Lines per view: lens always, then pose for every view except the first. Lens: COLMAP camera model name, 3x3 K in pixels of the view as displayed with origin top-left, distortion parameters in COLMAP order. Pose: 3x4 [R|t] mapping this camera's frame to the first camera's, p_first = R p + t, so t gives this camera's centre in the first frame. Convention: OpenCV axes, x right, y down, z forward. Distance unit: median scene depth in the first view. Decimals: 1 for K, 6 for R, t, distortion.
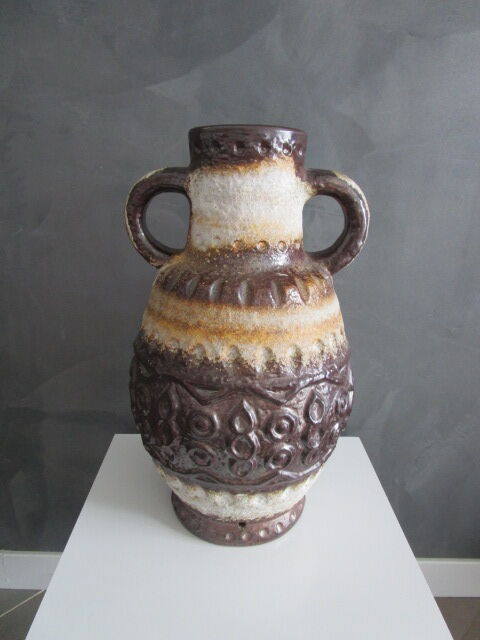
lens RADIAL K [[491.0, 0, 240.0], [0, 491.0, 320.0], [0, 0, 1]] dist [0.000533, -0.000390]
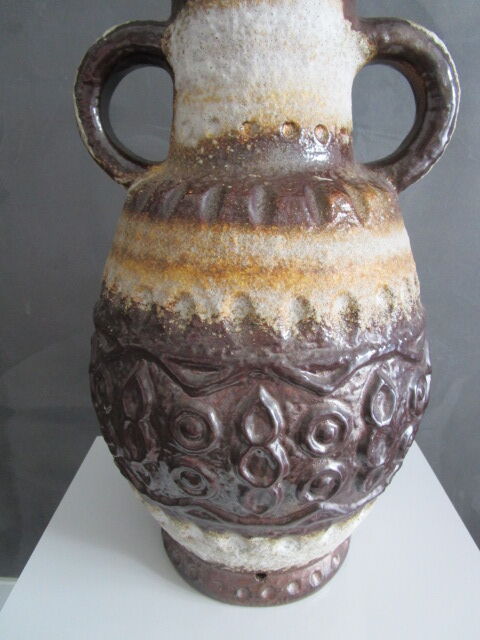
lens RADIAL K [[491.0, 0, 240.0], [0, 491.0, 320.0], [0, 0, 1]] dist [0.000533, -0.000390]
pose [[0.999207, -0.010440, -0.038430, 0.005815], [0.010764, 0.999908, 0.008229, 0.072891], [0.038341, -0.008636, 0.999227, 0.388304]]
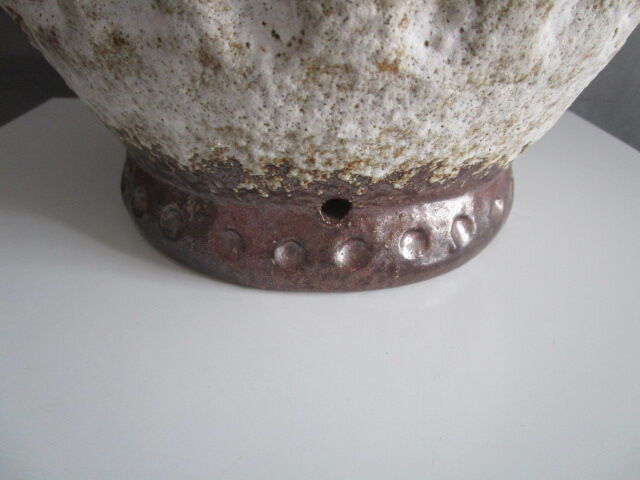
lens RADIAL K [[491.0, 0, 320.0], [0, 491.0, 240.0], [0, 0, 1]] dist [0.000533, -0.000390]
pose [[0.999945, 0.005588, 0.008924, -0.007308], [-0.007383, 0.976385, 0.215912, 0.437021], [-0.007507, -0.215966, 0.976372, 0.859672]]
